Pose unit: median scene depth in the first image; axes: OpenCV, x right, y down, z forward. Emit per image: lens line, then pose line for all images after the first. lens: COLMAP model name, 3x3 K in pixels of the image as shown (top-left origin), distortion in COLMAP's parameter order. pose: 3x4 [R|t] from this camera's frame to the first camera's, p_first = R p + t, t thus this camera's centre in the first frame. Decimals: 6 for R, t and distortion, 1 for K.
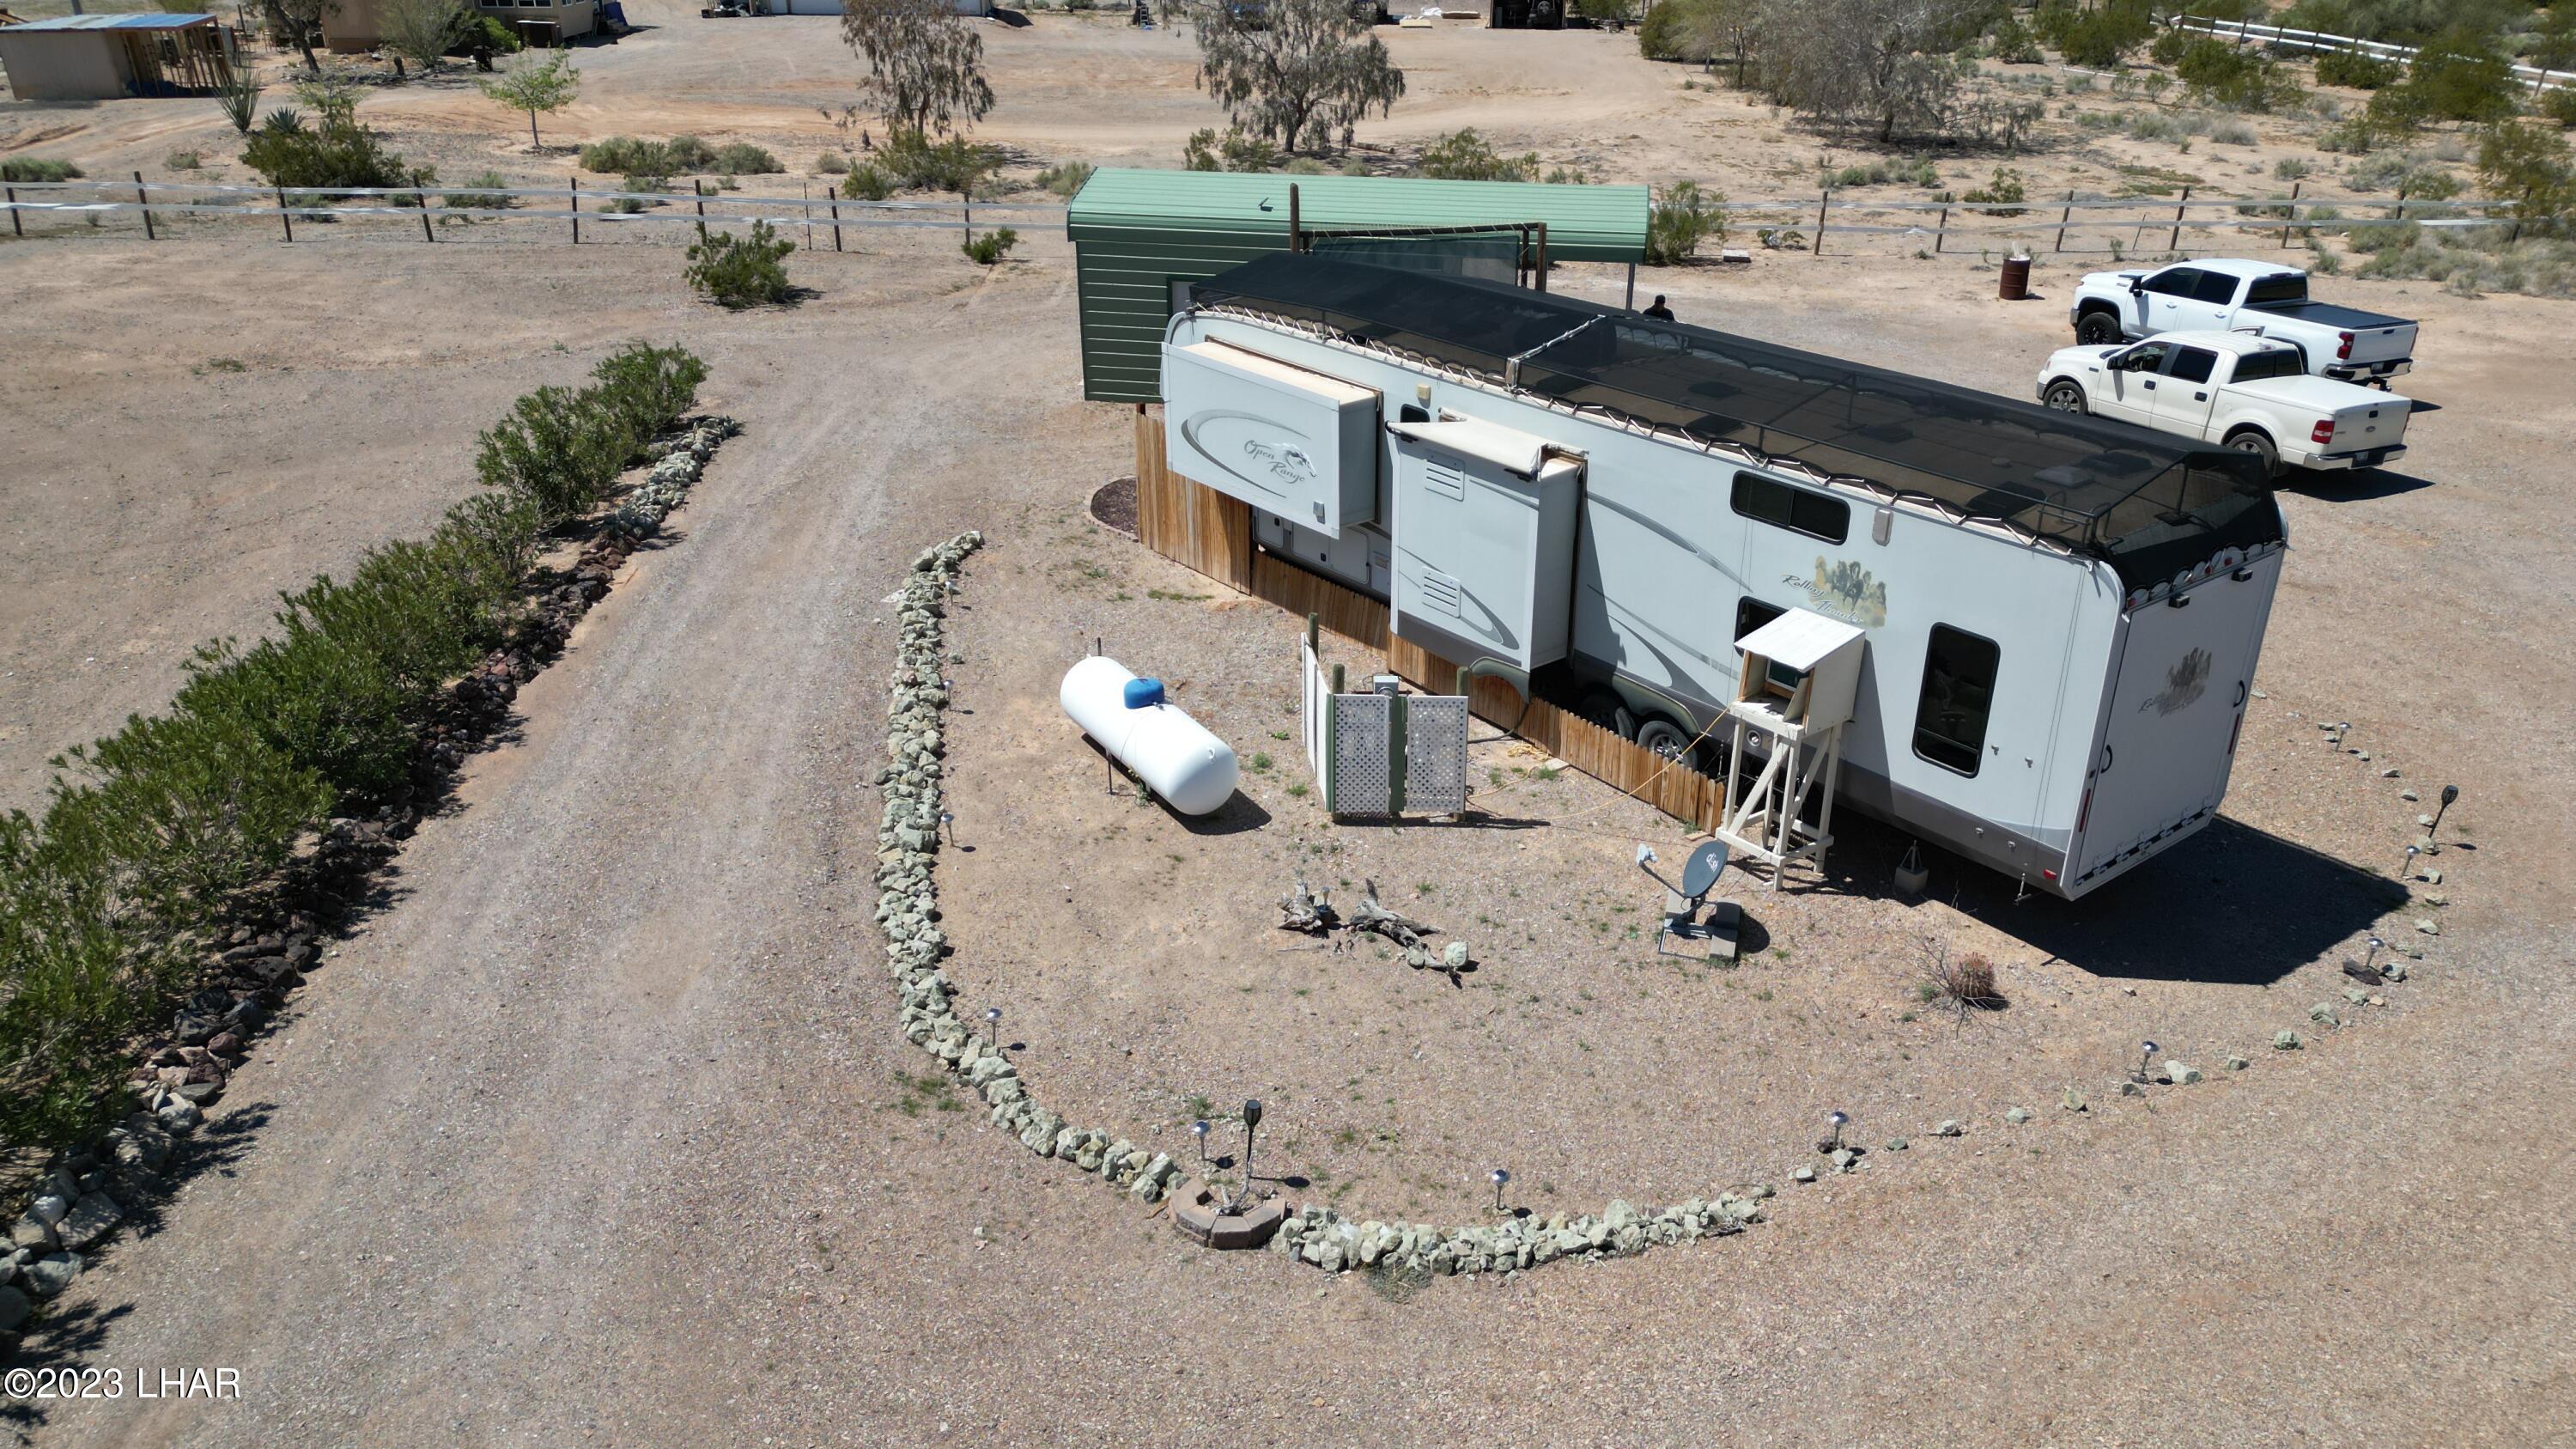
lens RADIAL K [[1823.2, 0, 1294.9], [0, 1823.2, 718.4], [0, 0, 1]] dist [0.061438, -0.045898]
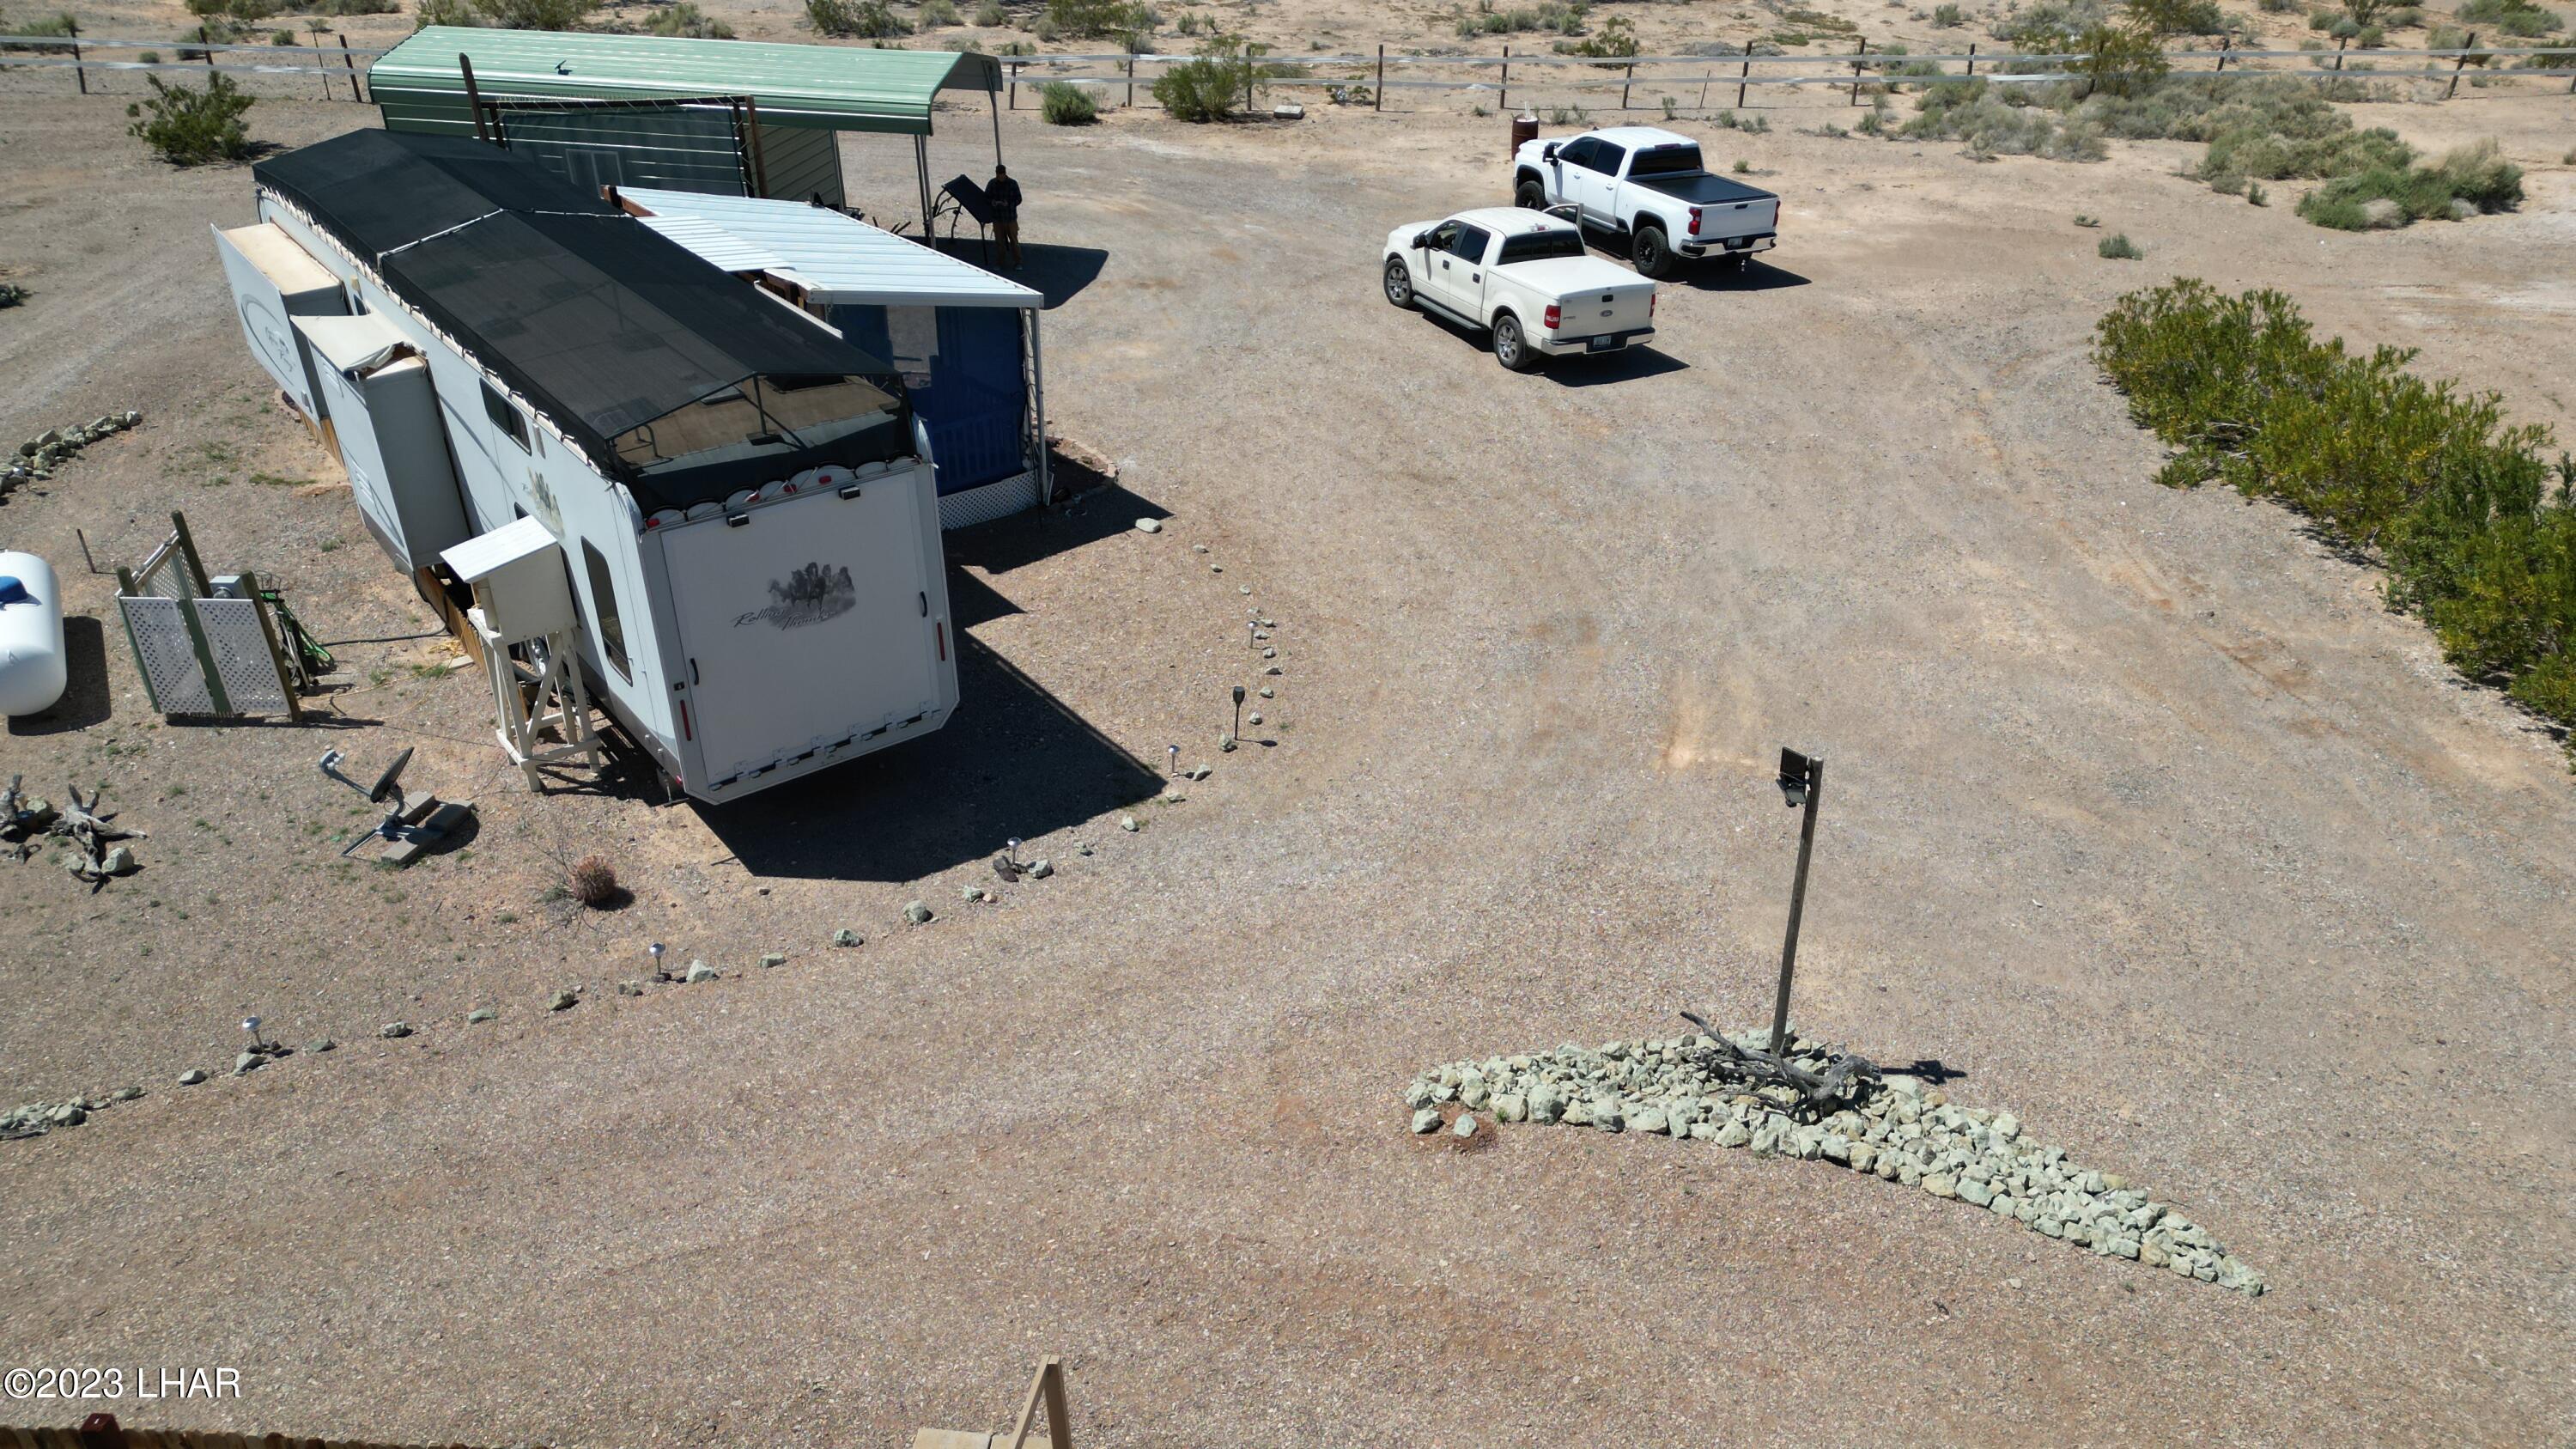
lens RADIAL K [[1823.2, 0, 1296.1], [0, 1823.2, 747.2], [0, 0, 1]] dist [0.061438, -0.045898]
pose [[0.999999, 0.000632, -0.000907, 0.387816], [-0.000538, 0.994961, 0.100261, -0.019630], [0.000966, -0.100260, 0.994961, -0.017193]]
